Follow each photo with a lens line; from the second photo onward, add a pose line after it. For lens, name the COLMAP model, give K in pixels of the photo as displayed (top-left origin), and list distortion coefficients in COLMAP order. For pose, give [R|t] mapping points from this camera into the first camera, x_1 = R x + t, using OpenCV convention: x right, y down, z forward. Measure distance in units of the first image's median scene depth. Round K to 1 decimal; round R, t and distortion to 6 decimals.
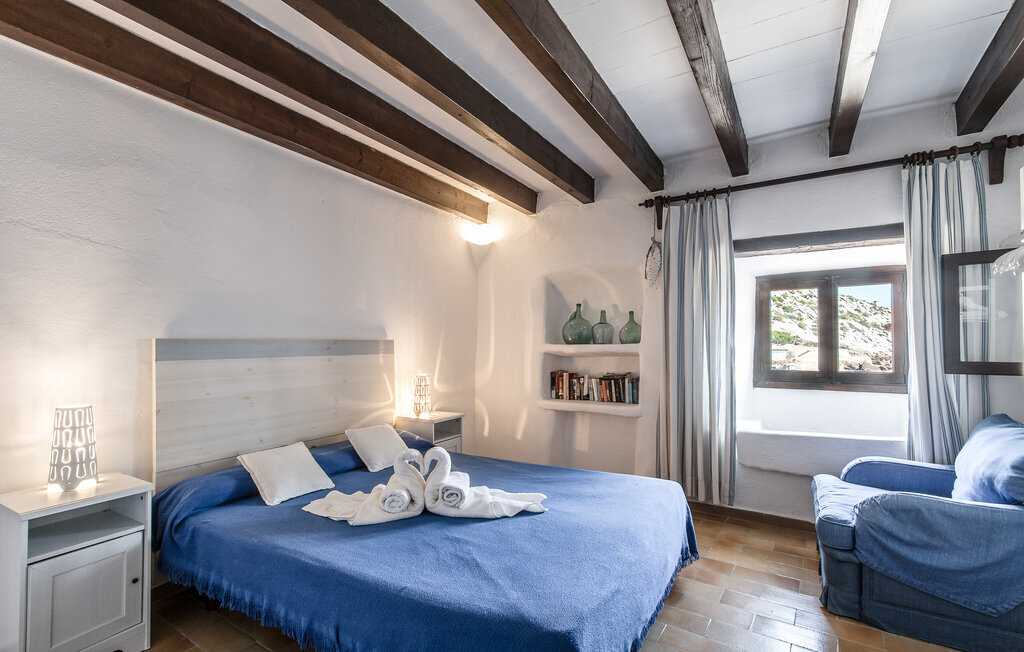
lens RADIAL K [[489.3, 0, 507.4], [0, 489.3, 338.1], [0, 0, 1]] dist [0.005109, 0.000627]
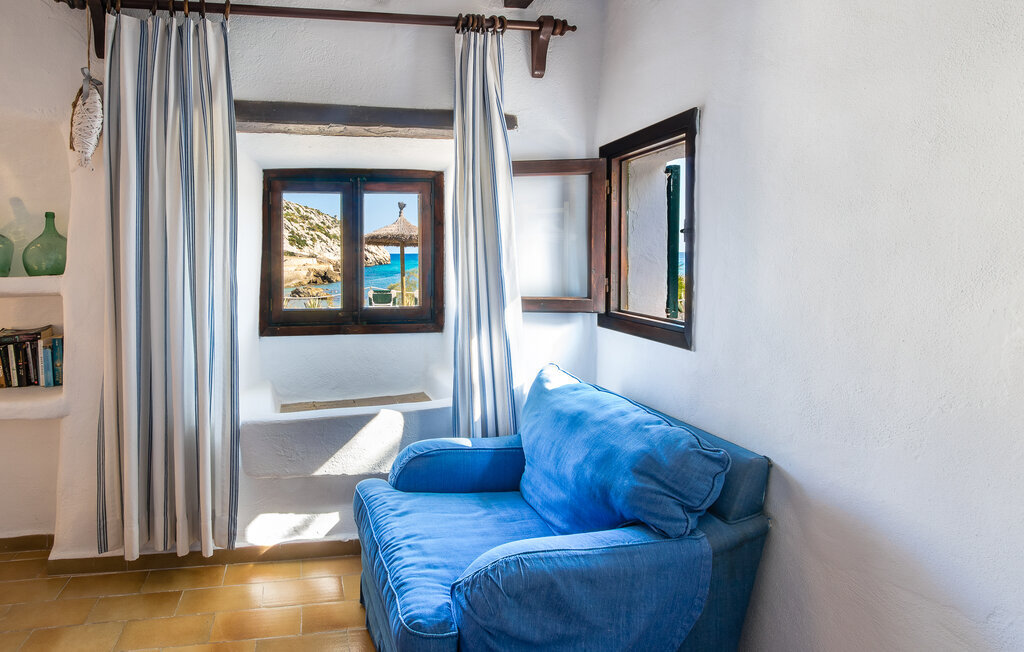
lens RADIAL K [[500.0, 0, 371.3], [0, 500.0, 262.3], [0, 0, 1]] dist [0.001554, 0.000257]
pose [[0.742888, -0.015276, 0.669242, 0.157751], [-0.008334, 0.999451, 0.032065, -0.022319], [-0.669364, -0.029398, 0.742353, 0.385983]]
